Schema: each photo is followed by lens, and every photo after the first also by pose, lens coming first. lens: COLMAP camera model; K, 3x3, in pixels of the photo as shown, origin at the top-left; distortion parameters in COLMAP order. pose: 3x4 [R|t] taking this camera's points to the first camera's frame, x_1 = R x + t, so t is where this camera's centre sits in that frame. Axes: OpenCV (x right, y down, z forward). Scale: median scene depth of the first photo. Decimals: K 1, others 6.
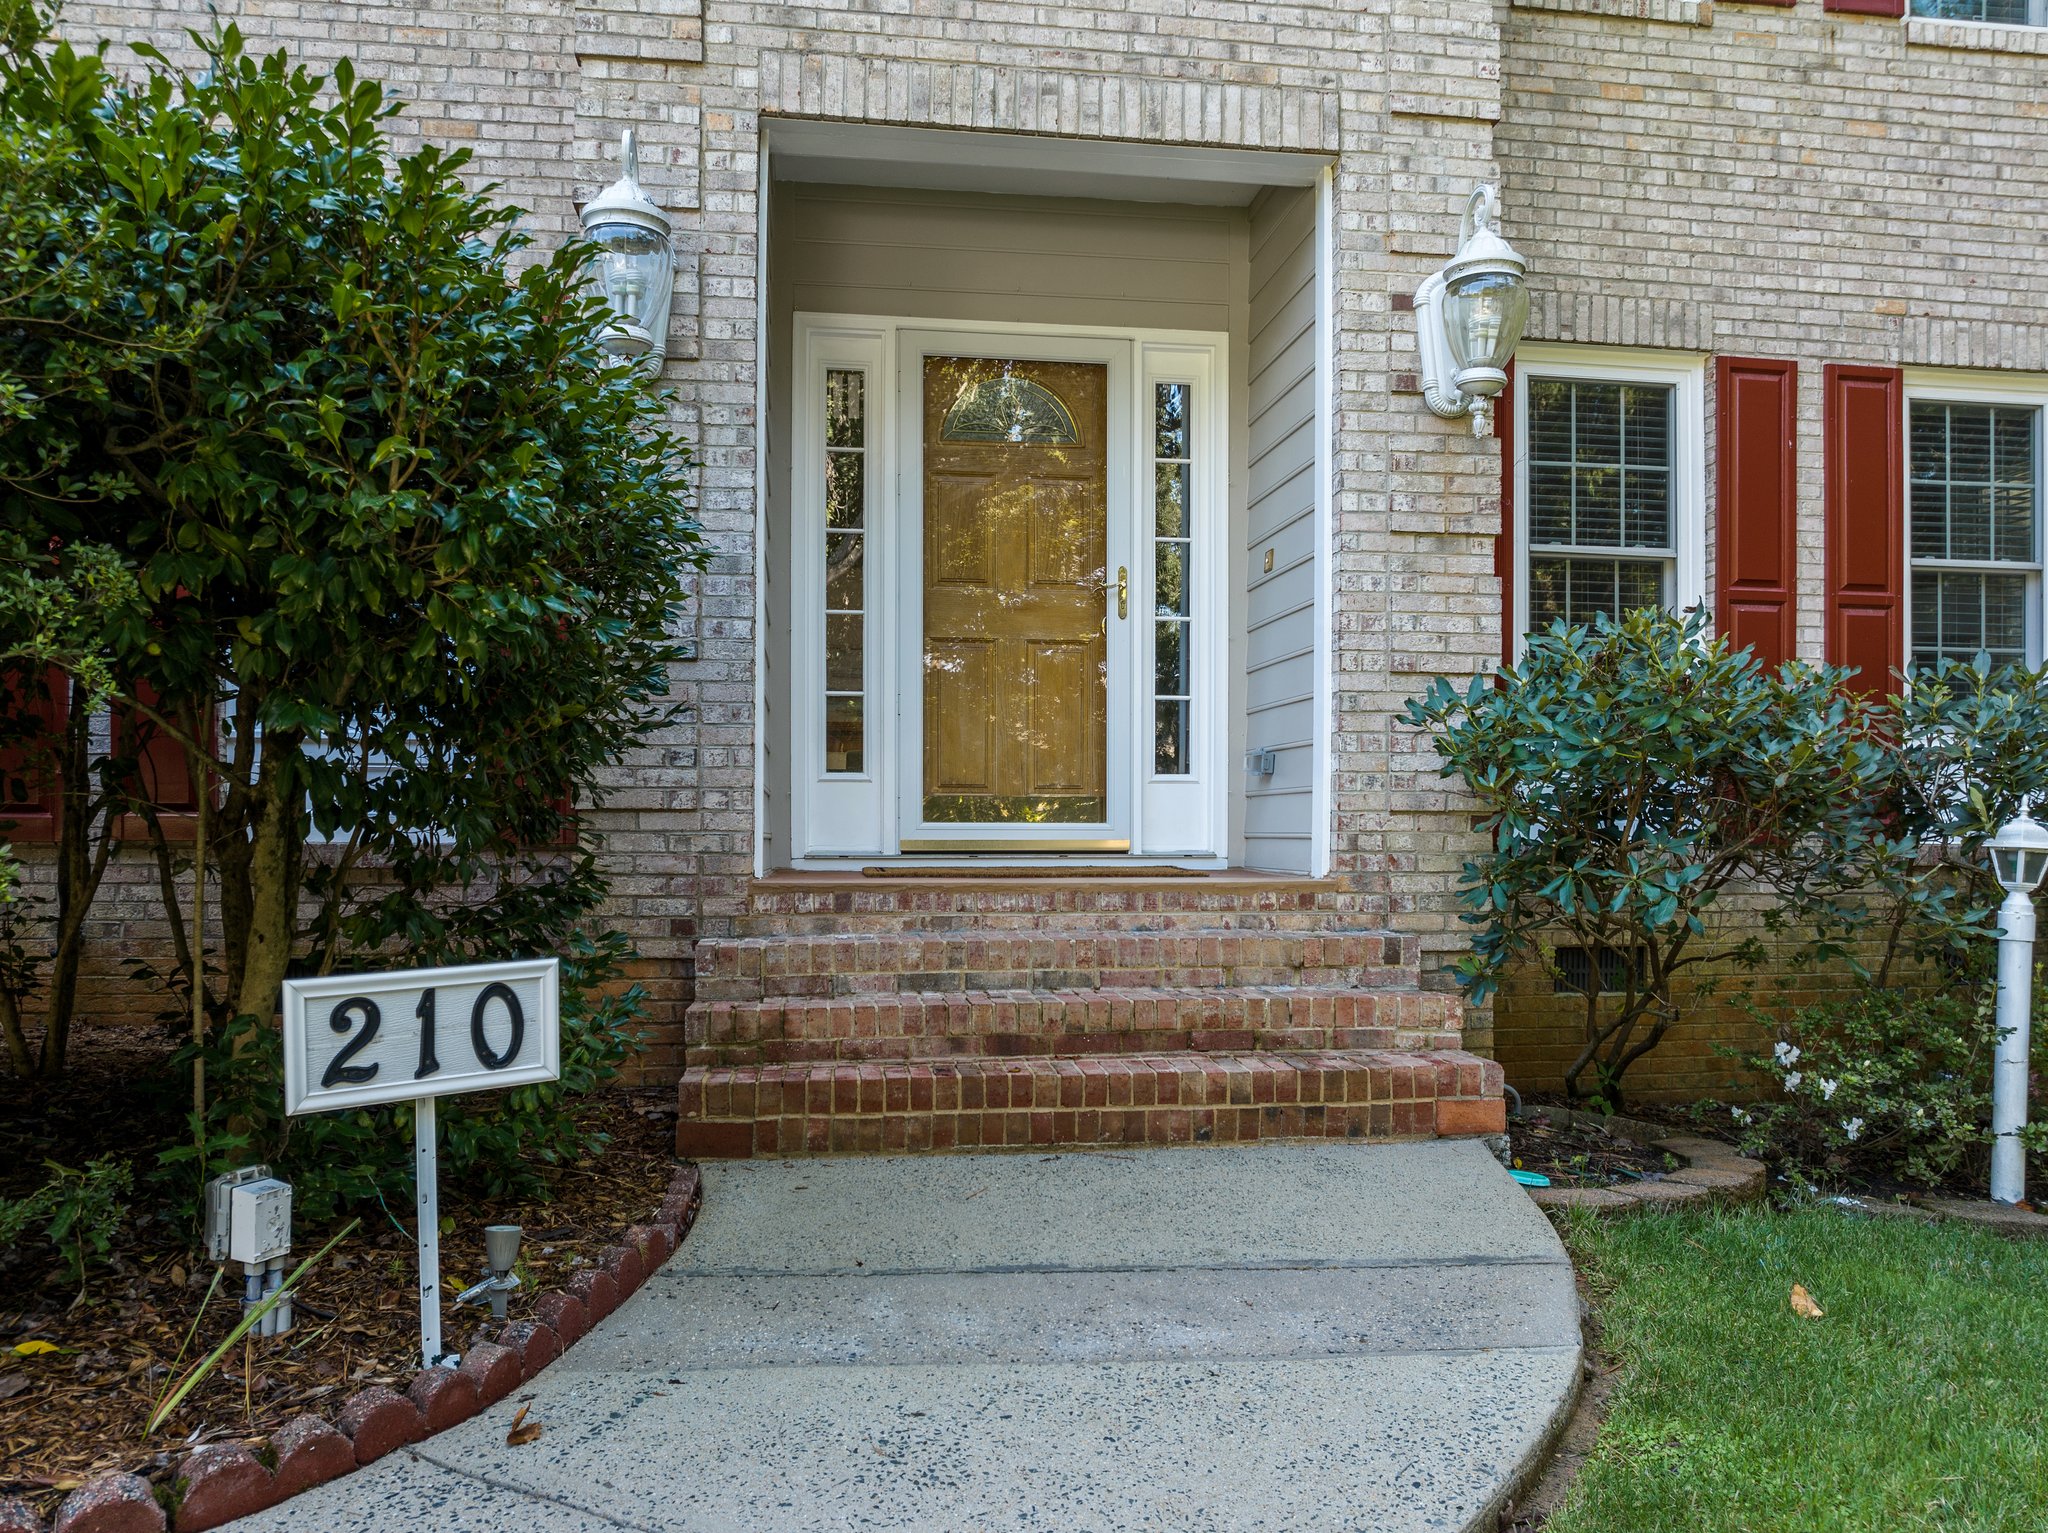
lens RADIAL K [[1458.0, 0, 1020.8], [0, 1458.0, 793.8], [0, 0, 1]] dist [-0.043136, 0.008294]
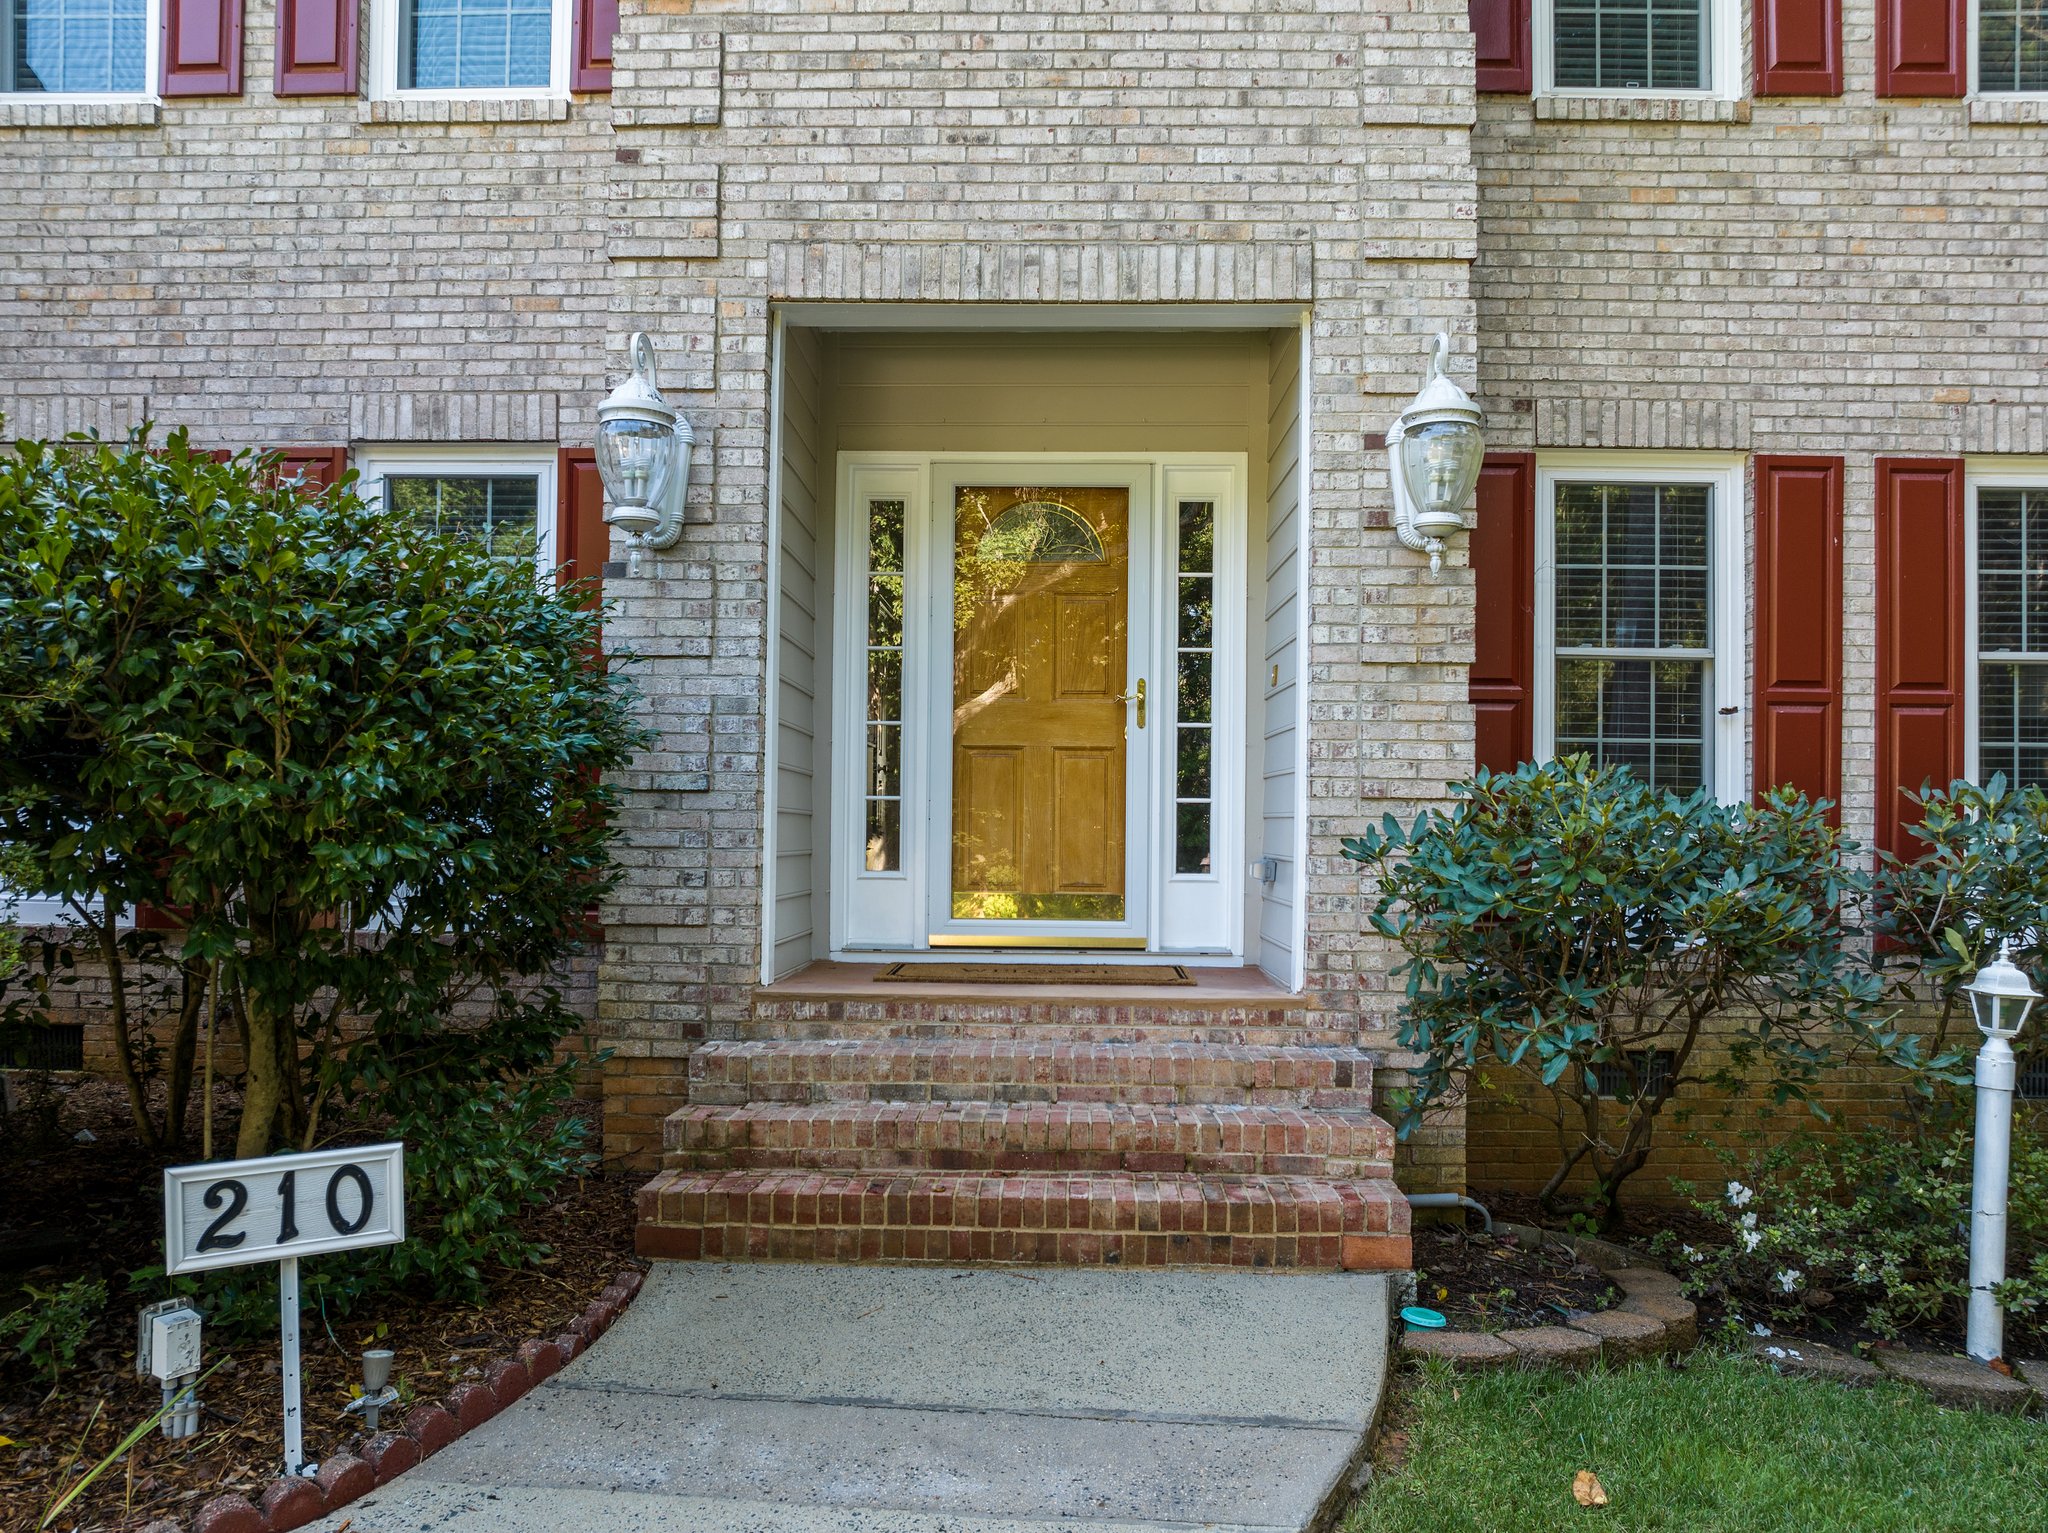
lens RADIAL K [[1434.8, 0, 1024.0], [0, 1434.8, 766.5], [0, 0, 1]] dist [-0.038019, 0.003582]
pose [[0.987479, 0.003227, -0.157717, 0.185027], [-0.006383, 0.999789, -0.019508, -0.088264], [0.157621, 0.020271, 0.987292, -0.050125]]
